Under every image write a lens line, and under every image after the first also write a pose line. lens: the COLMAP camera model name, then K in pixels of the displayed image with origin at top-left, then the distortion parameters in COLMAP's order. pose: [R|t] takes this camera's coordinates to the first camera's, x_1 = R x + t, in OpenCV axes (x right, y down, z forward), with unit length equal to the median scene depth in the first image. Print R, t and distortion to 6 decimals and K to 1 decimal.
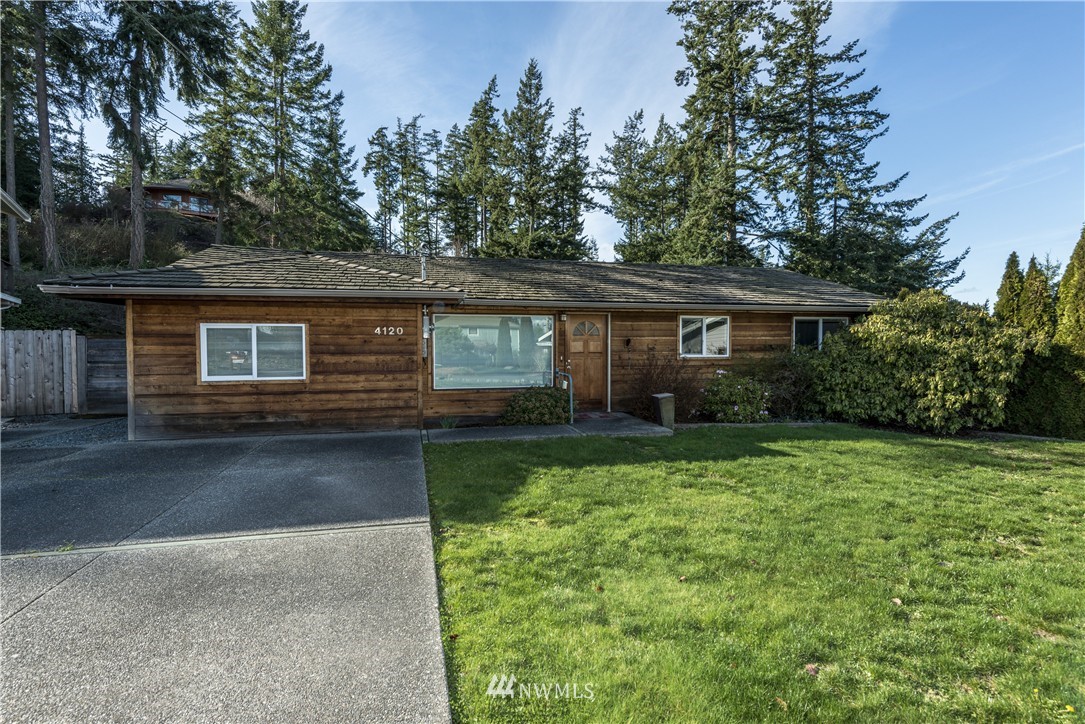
lens RADIAL K [[525.6, 0, 542.5], [0, 525.6, 362.0], [0, 0, 1]] dist [0.010416, -0.001167]
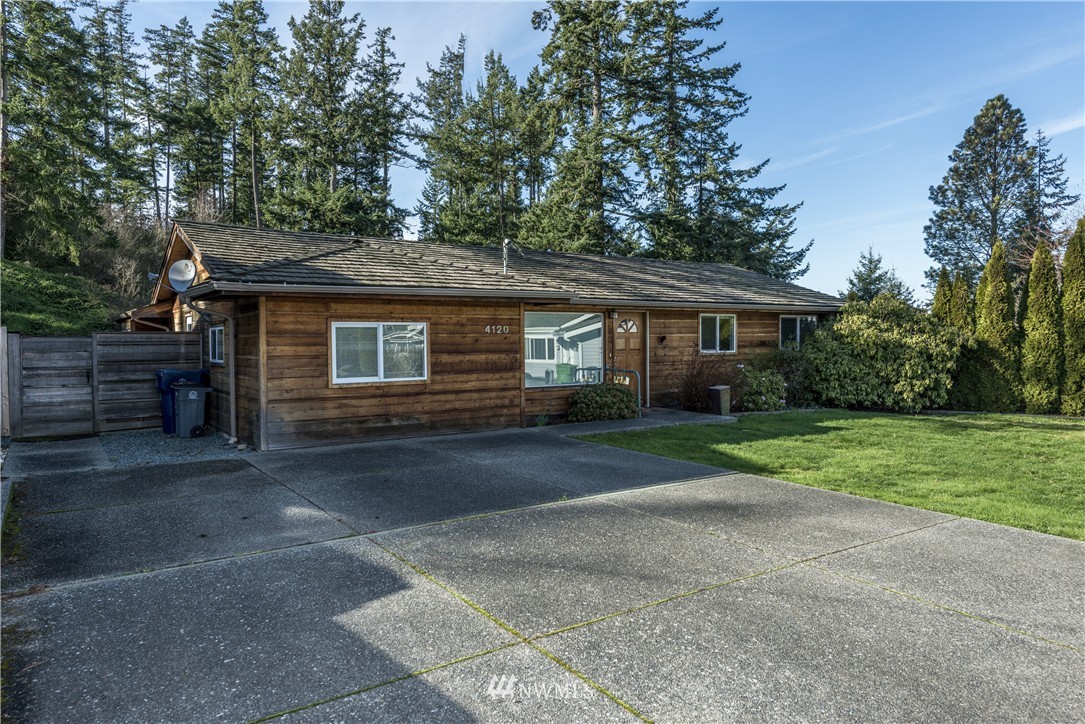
lens RADIAL K [[707.5, 0, 542.5], [0, 707.5, 362.0], [0, 0, 1]] dist [0.037927, -0.037454]
pose [[0.936879, -0.015554, 0.349309, -0.567552], [0.016037, 0.999870, 0.001510, 0.001420], [-0.349287, 0.004187, 0.937006, -0.237156]]
